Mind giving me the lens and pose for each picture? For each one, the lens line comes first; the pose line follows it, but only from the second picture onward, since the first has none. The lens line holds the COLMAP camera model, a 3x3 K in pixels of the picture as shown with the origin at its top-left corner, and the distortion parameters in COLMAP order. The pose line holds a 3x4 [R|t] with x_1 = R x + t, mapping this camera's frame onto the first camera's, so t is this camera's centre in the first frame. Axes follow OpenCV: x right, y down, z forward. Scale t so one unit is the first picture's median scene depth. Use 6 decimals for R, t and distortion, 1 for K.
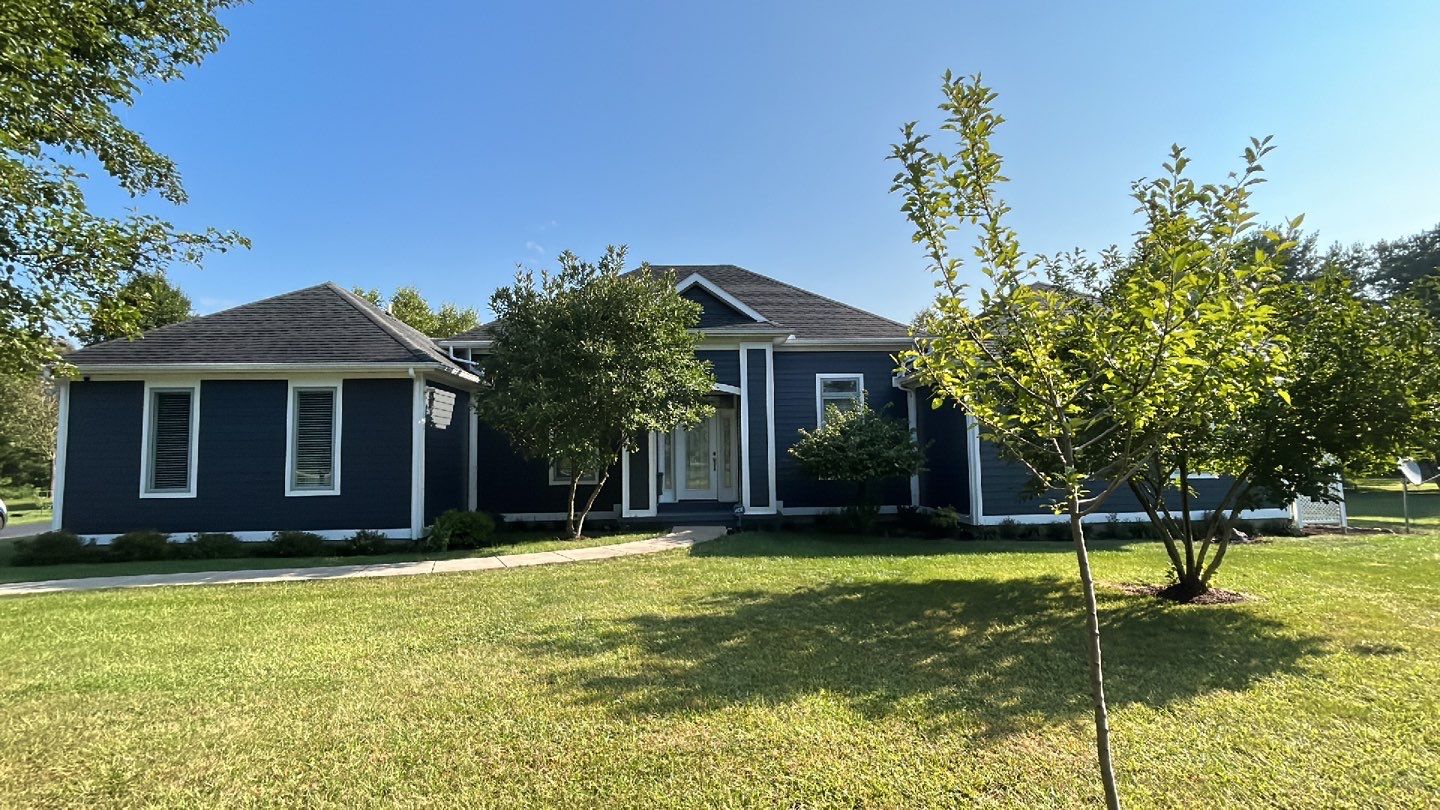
lens RADIAL K [[1011.0, 0, 720.0], [0, 1011.0, 405.0], [0, 0, 1]] dist [0.085456, -0.085271]
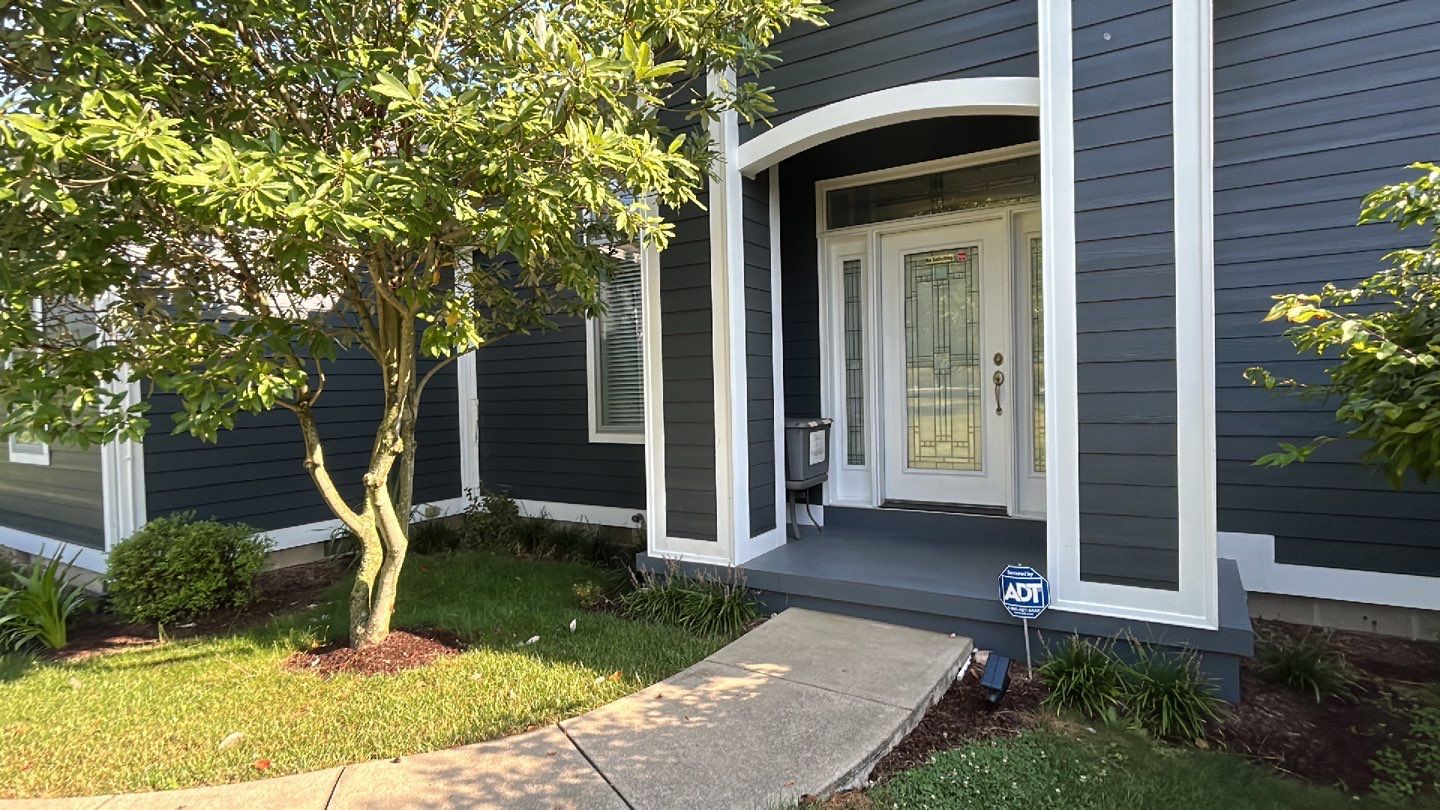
lens RADIAL K [[721.0, 0, 719.1], [0, 721.0, 403.5], [0, 0, 1]] dist [-0.011863, 0.008585]
pose [[0.800610, 0.006656, -0.599148, 0.062166], [0.050565, 0.995621, 0.078628, 0.042381], [0.597048, -0.093246, 0.796768, 0.810986]]
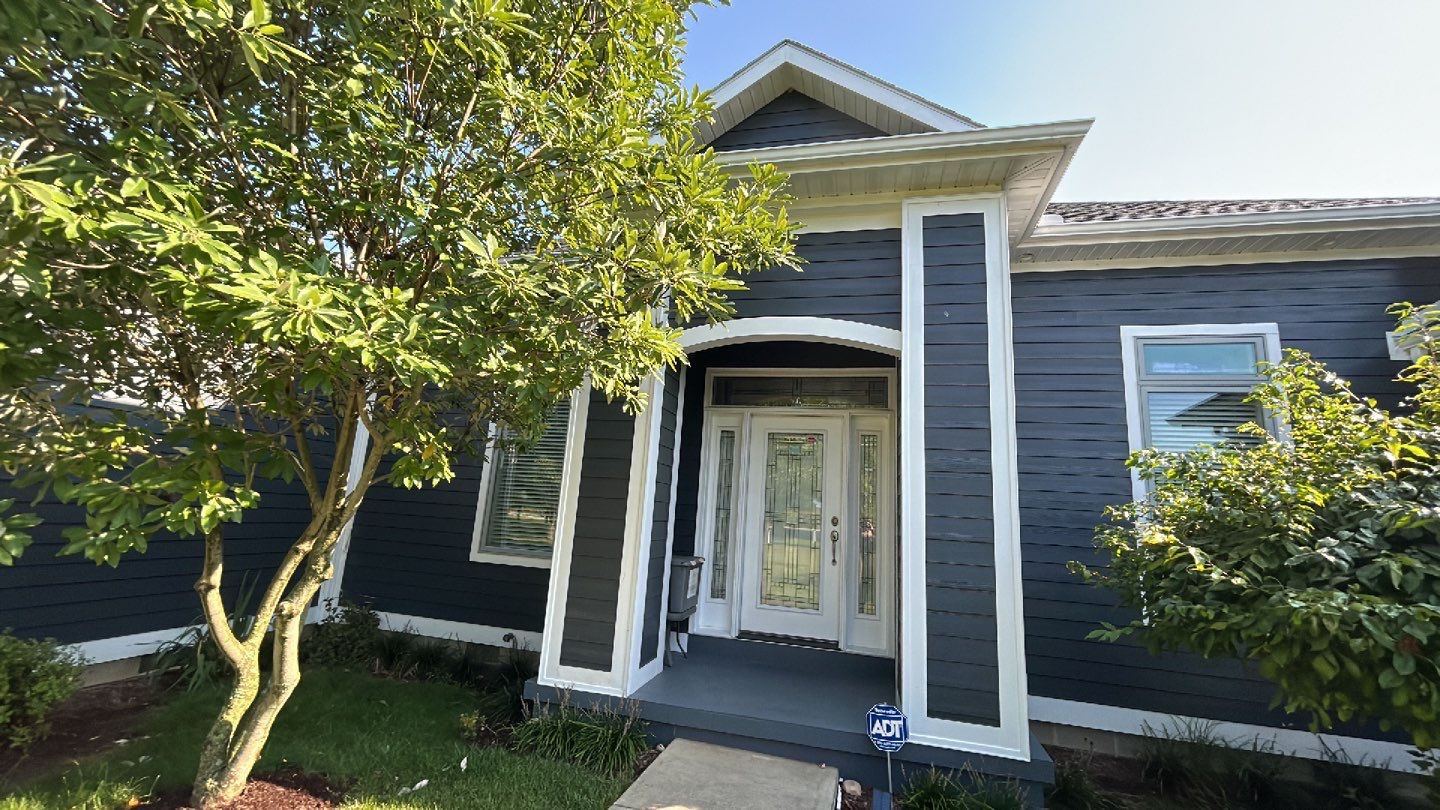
lens RADIAL K [[563.0, 0, 720.0], [0, 563.0, 405.0], [0, 0, 1]] dist [-0.001532, 0.000221]
pose [[0.942501, 0.009950, -0.334055, 0.026372], [-0.057114, 0.989648, -0.131664, 0.036080], [0.329287, 0.143173, 0.933312, 0.805267]]
